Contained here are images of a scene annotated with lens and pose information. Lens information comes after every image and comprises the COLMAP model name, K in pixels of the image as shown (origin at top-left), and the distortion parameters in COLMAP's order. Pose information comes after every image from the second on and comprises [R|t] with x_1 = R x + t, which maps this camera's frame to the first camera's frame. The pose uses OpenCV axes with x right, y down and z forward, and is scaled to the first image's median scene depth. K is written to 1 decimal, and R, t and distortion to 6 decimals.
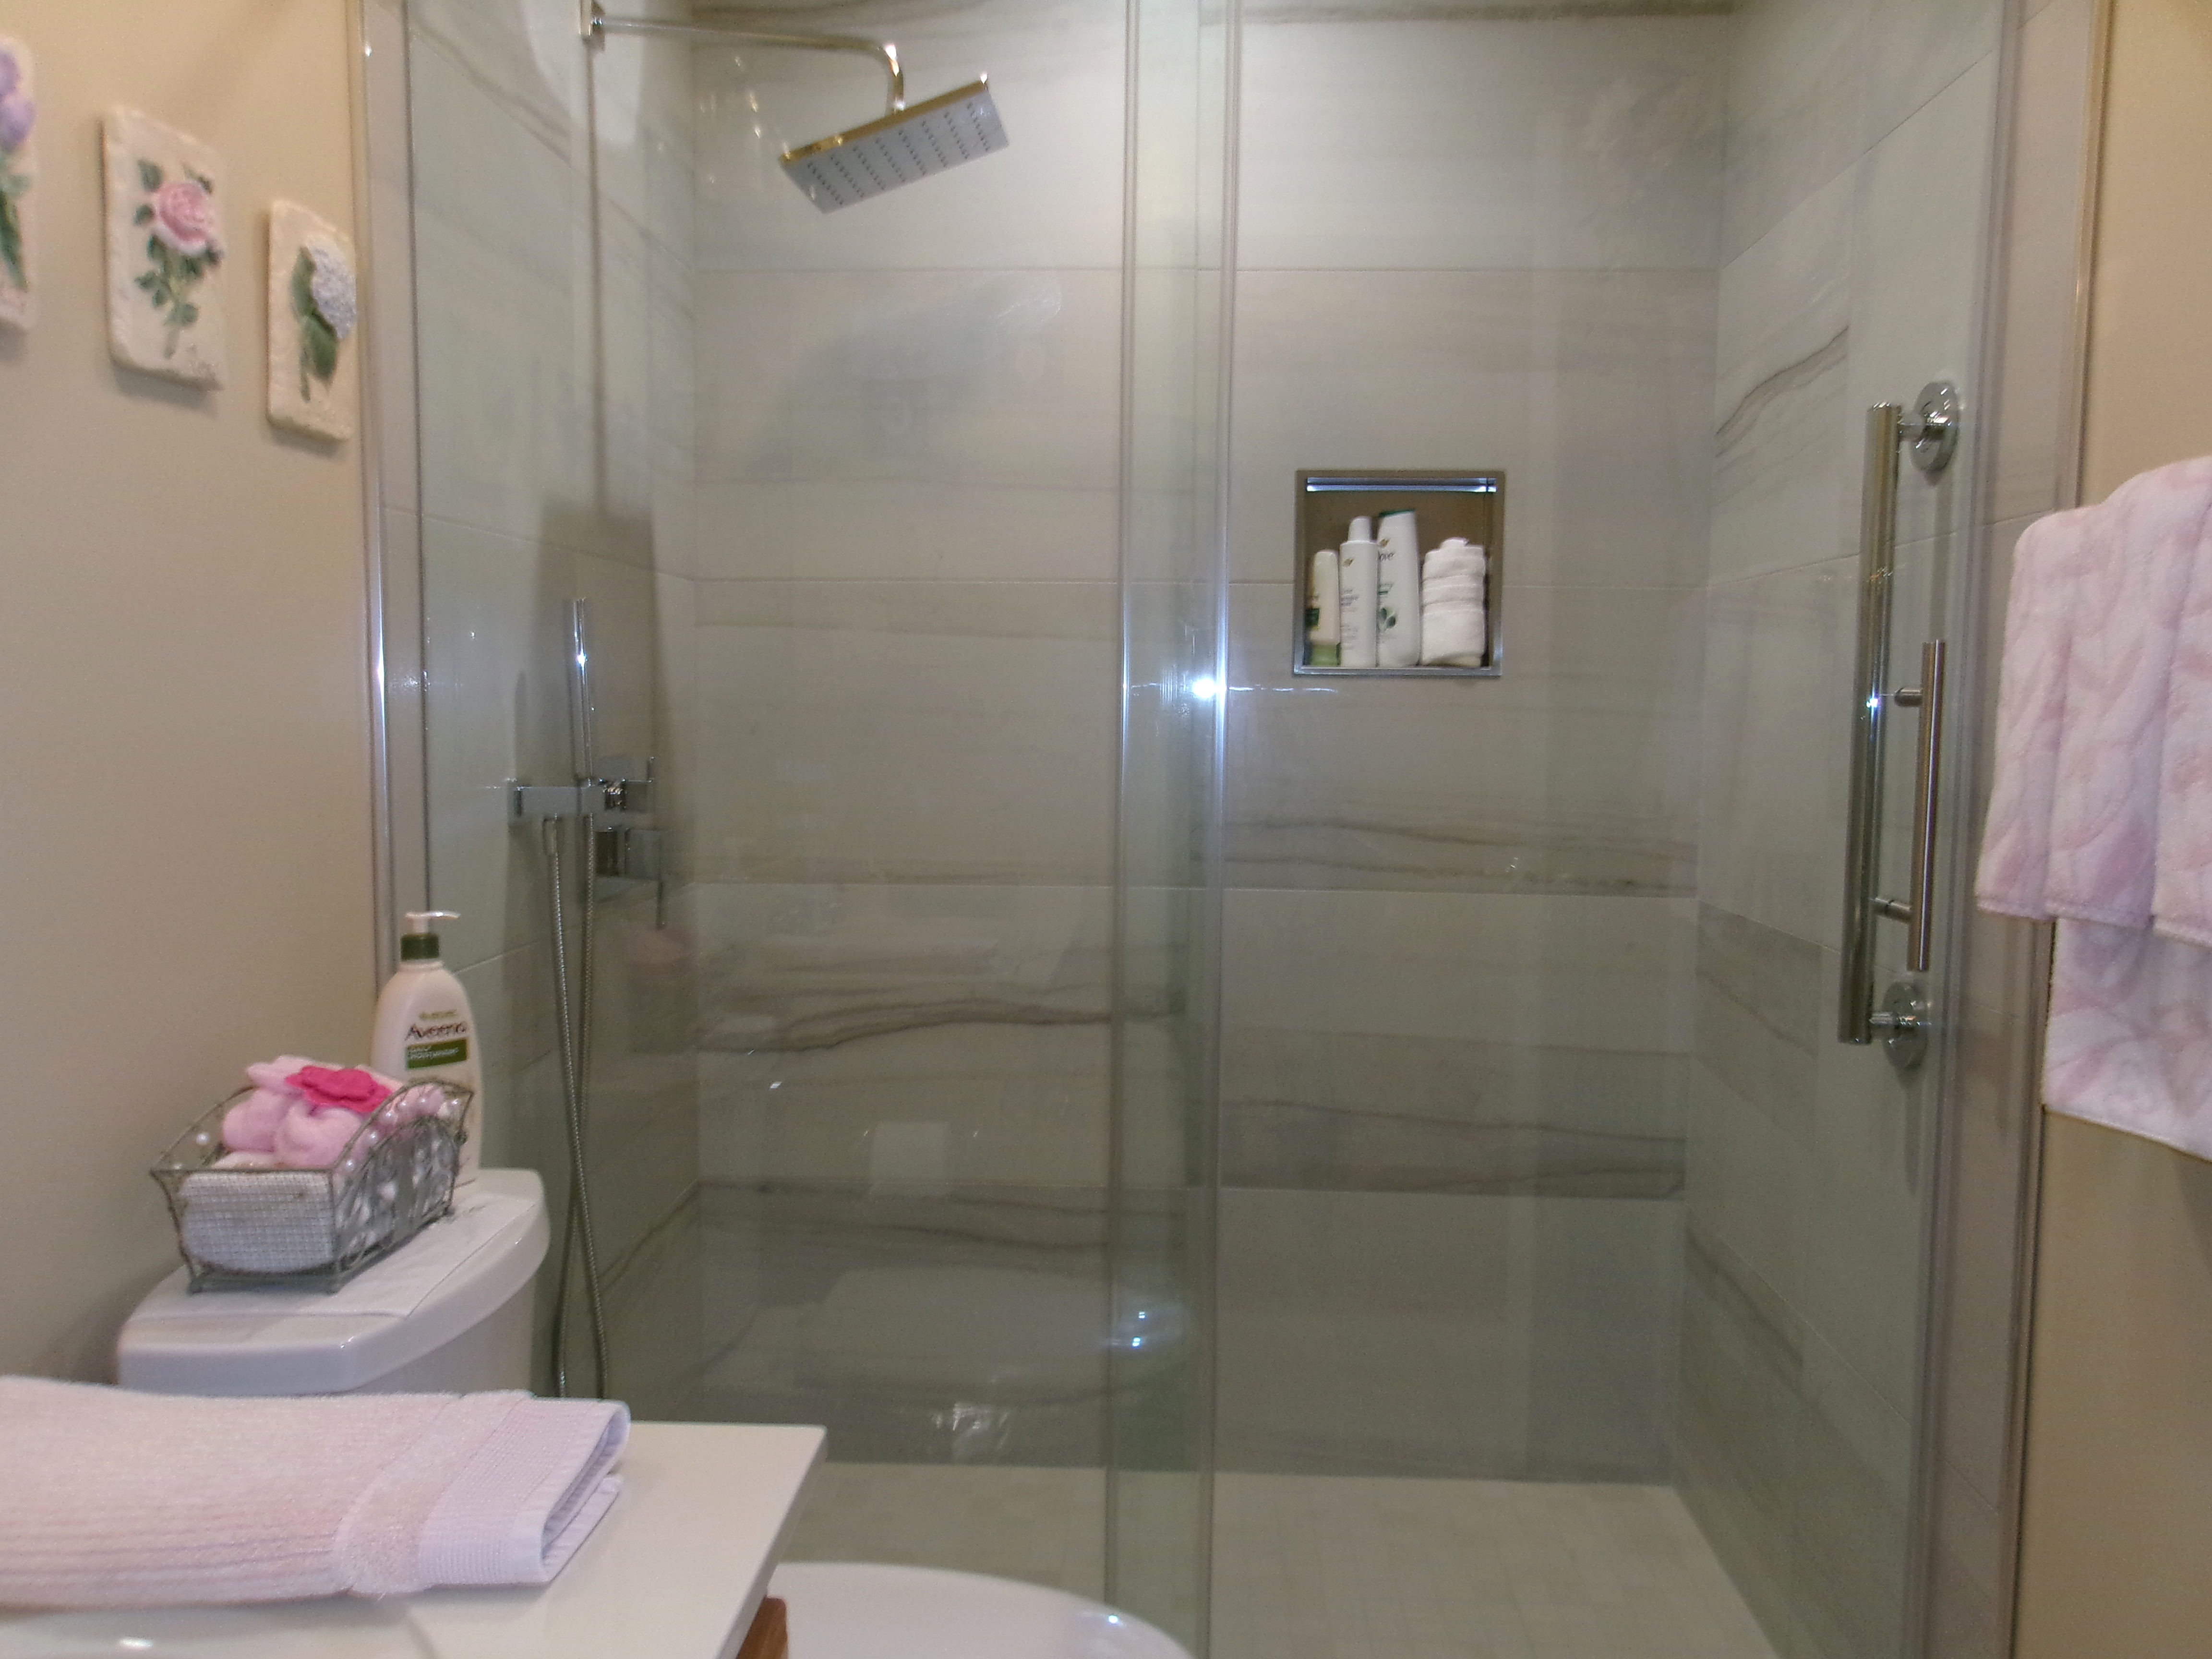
lens RADIAL K [[1773.8, 0, 1106.0], [0, 1773.8, 829.5], [0, 0, 1]] dist [-0.005278, 0.159477]
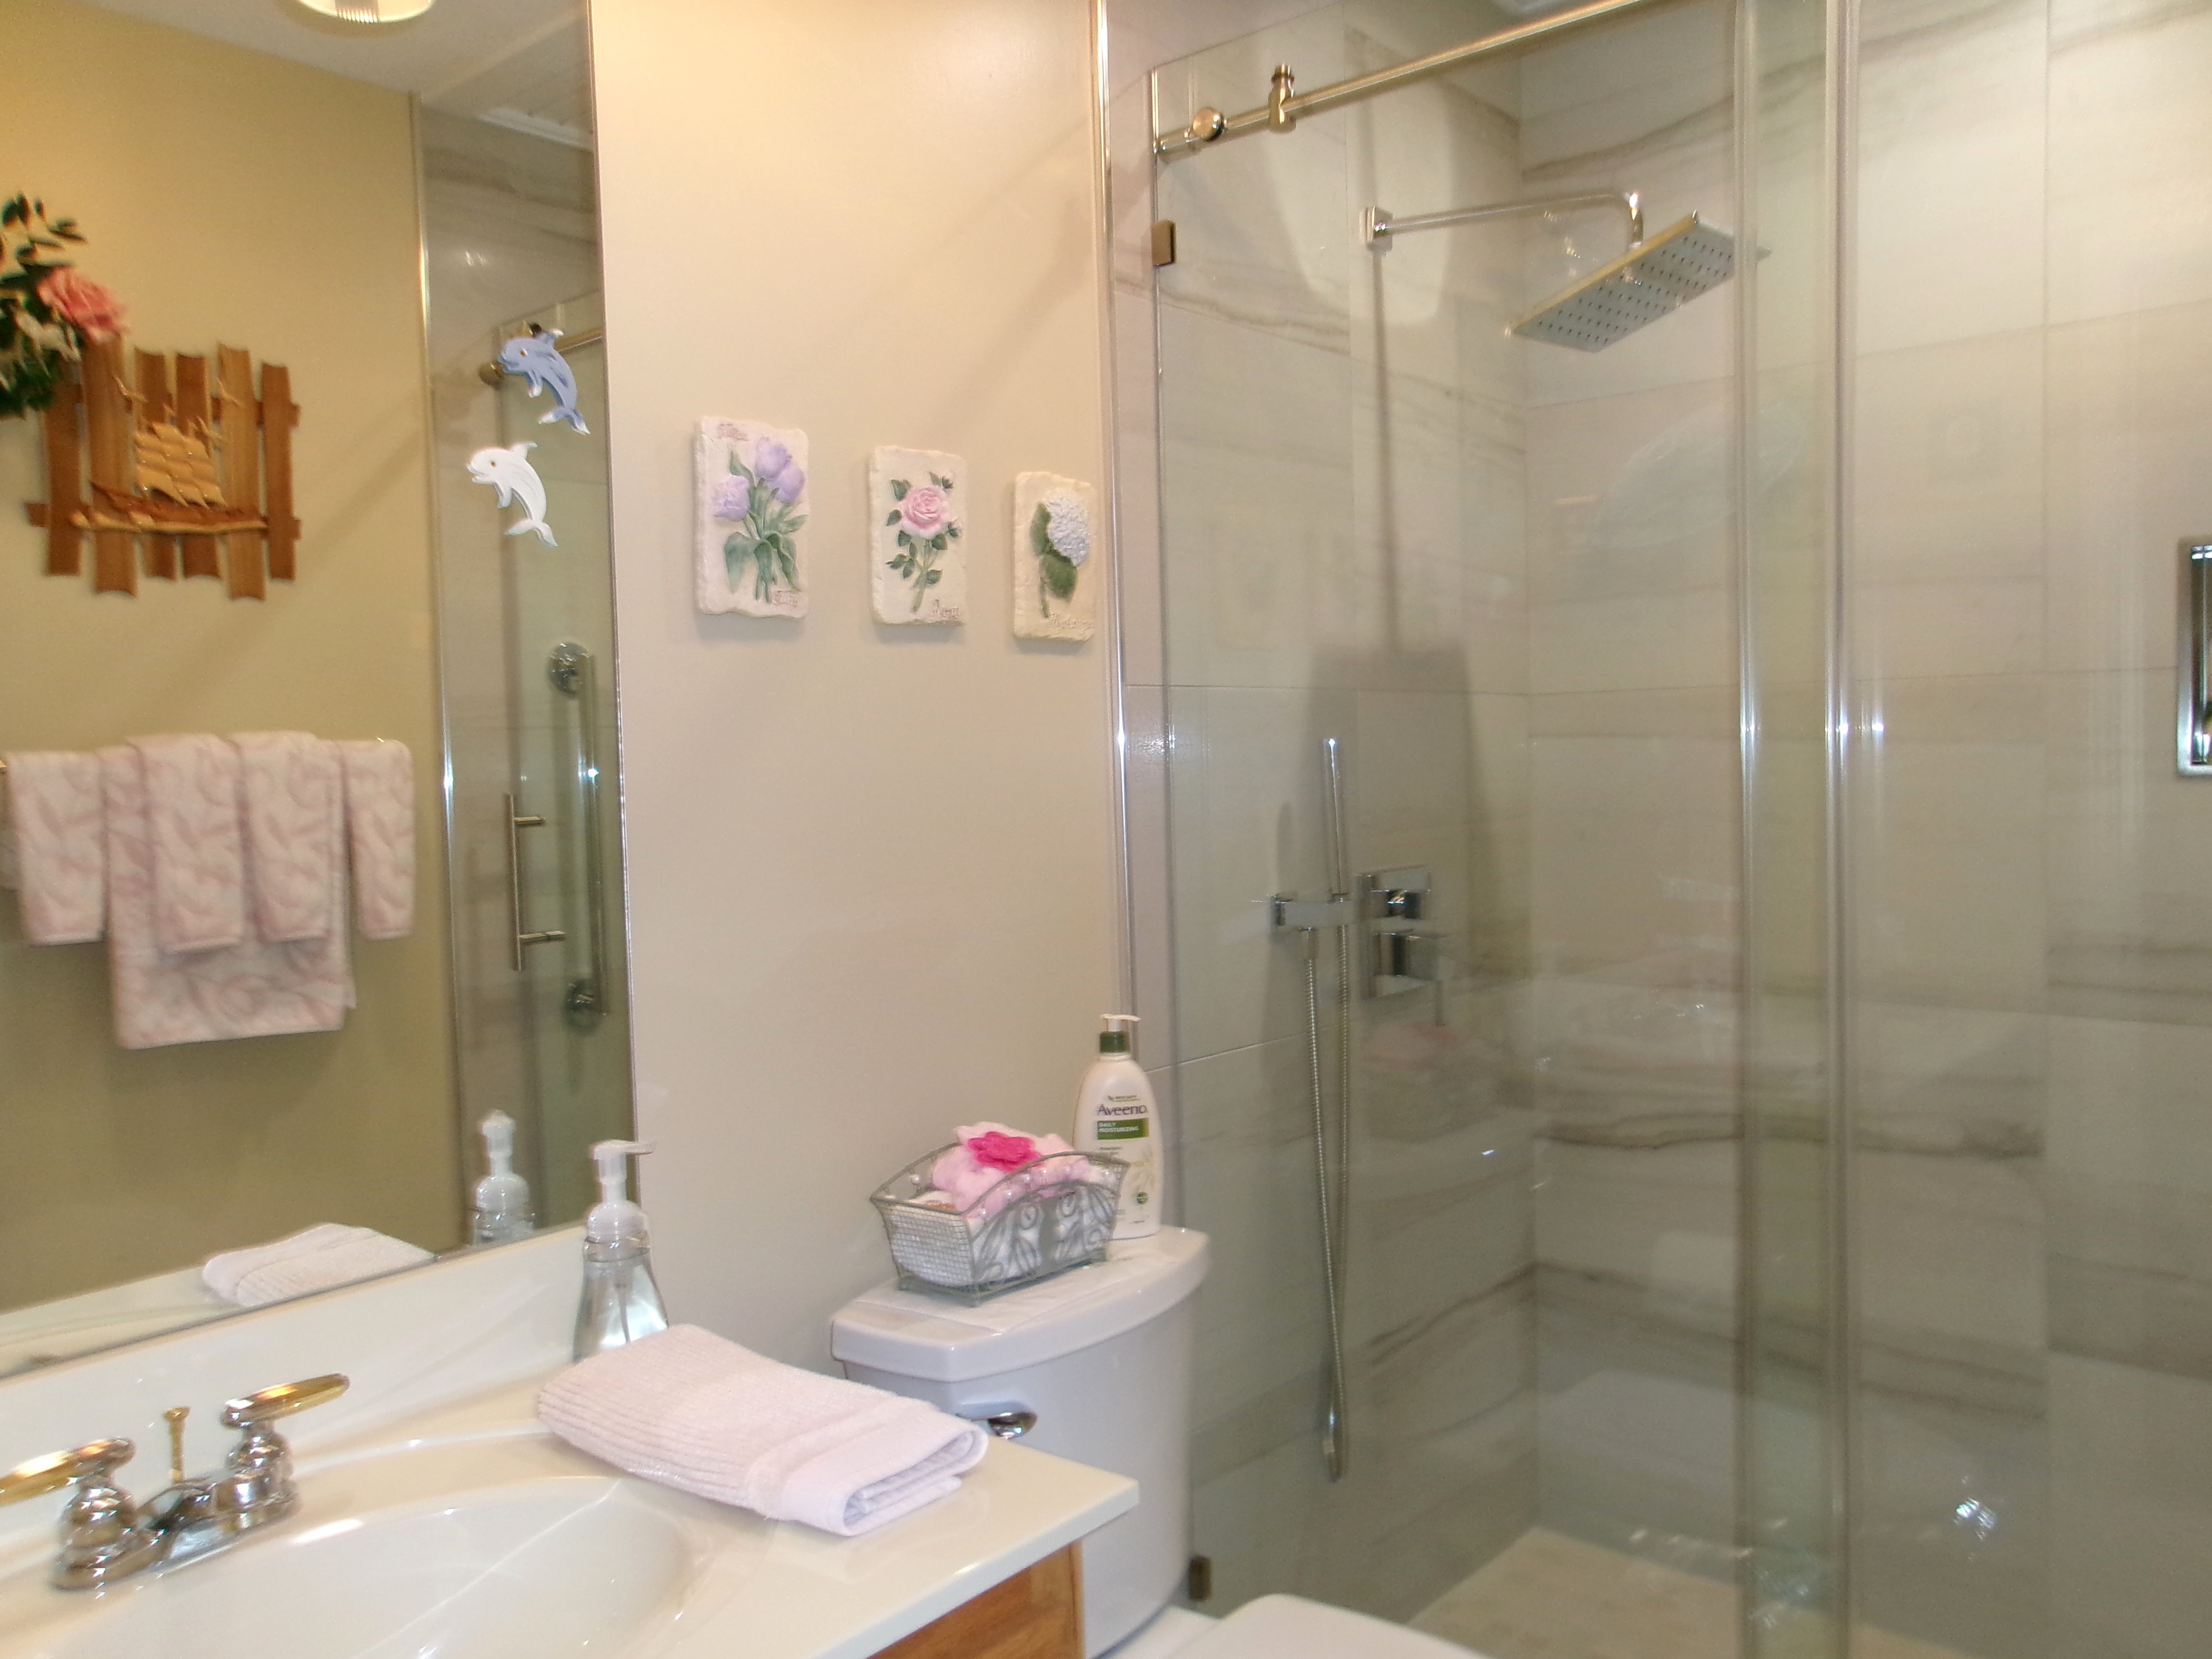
lens RADIAL K [[1753.7, 0, 1108.5], [0, 1753.7, 864.2], [0, 0, 1]] dist [0.064875, -0.002262]
pose [[0.819257, 0.012368, -0.573294, 0.325096], [-0.020025, 0.999775, -0.007047, -0.051589], [0.573077, 0.017253, 0.819320, -0.018002]]
